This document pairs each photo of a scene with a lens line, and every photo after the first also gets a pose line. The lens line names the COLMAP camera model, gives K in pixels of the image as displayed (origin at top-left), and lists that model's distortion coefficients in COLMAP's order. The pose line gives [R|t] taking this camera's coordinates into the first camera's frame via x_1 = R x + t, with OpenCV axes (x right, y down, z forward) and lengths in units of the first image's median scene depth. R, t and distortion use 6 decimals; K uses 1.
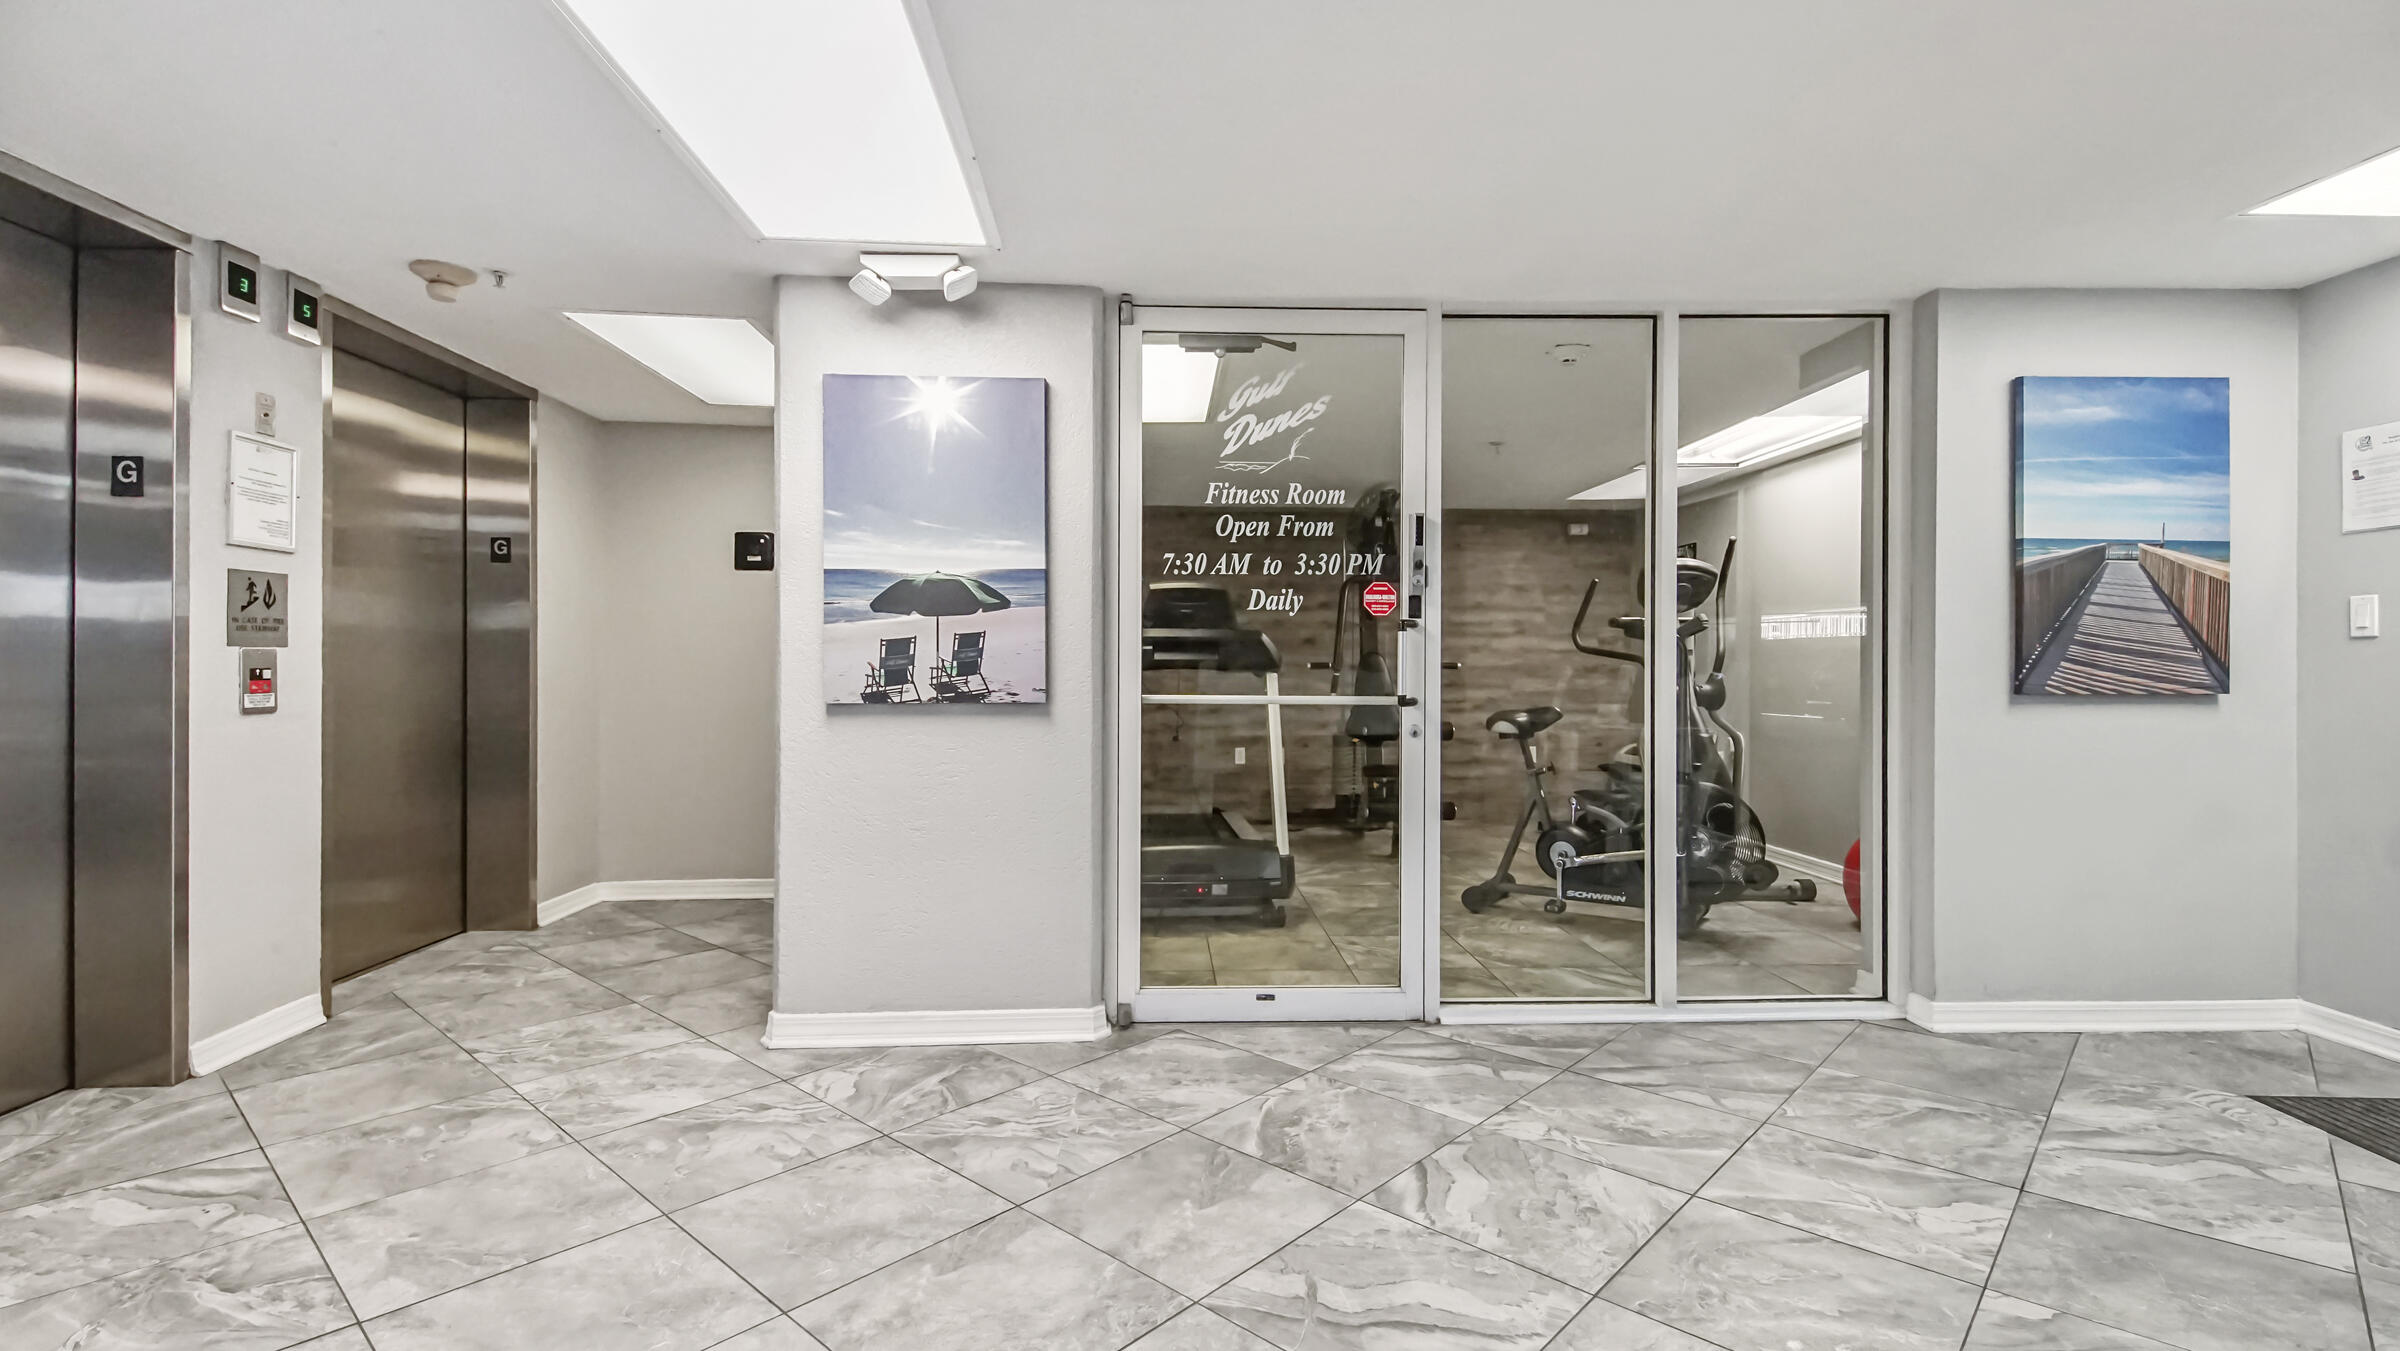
lens RADIAL K [[1050.8, 0, 1187.4], [0, 1050.8, 663.6], [0, 0, 1]] dist [0.028318, -0.015194]
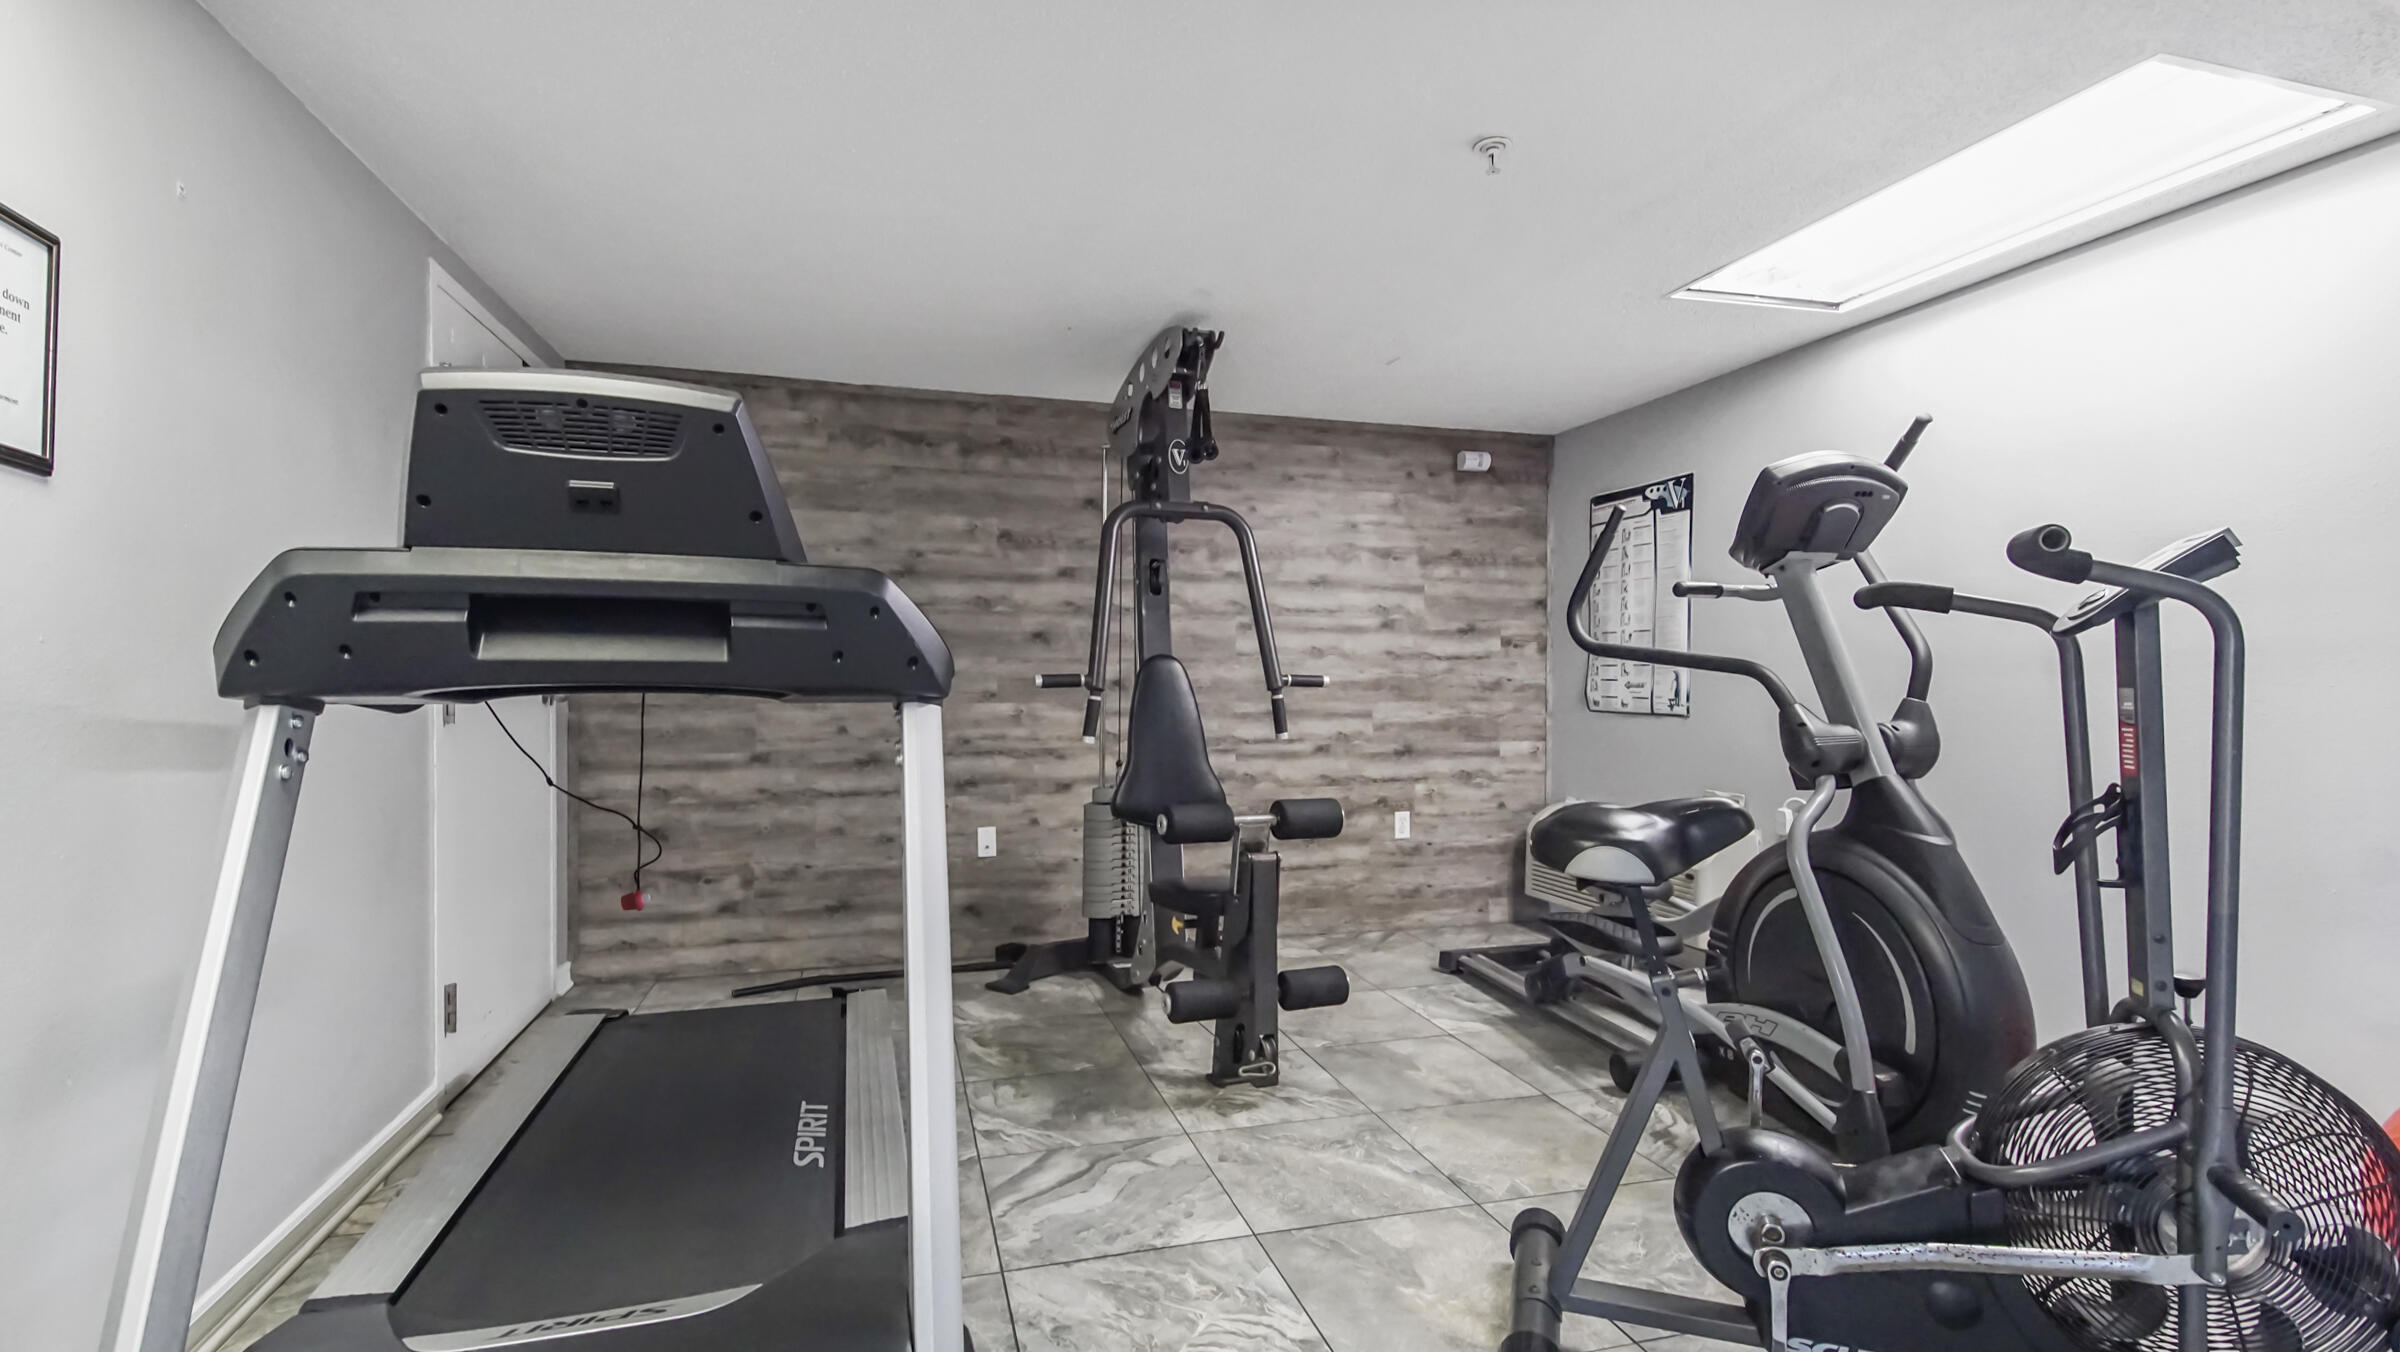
lens RADIAL K [[1050.8, 0, 1184.1], [0, 1050.8, 674.1], [0, 0, 1]] dist [0.028318, -0.015194]
pose [[0.969847, -0.000070, 0.243714, 0.053469], [0.000960, 0.999993, -0.003536, 0.000386], [-0.243712, 0.003663, 0.969841, 0.440656]]
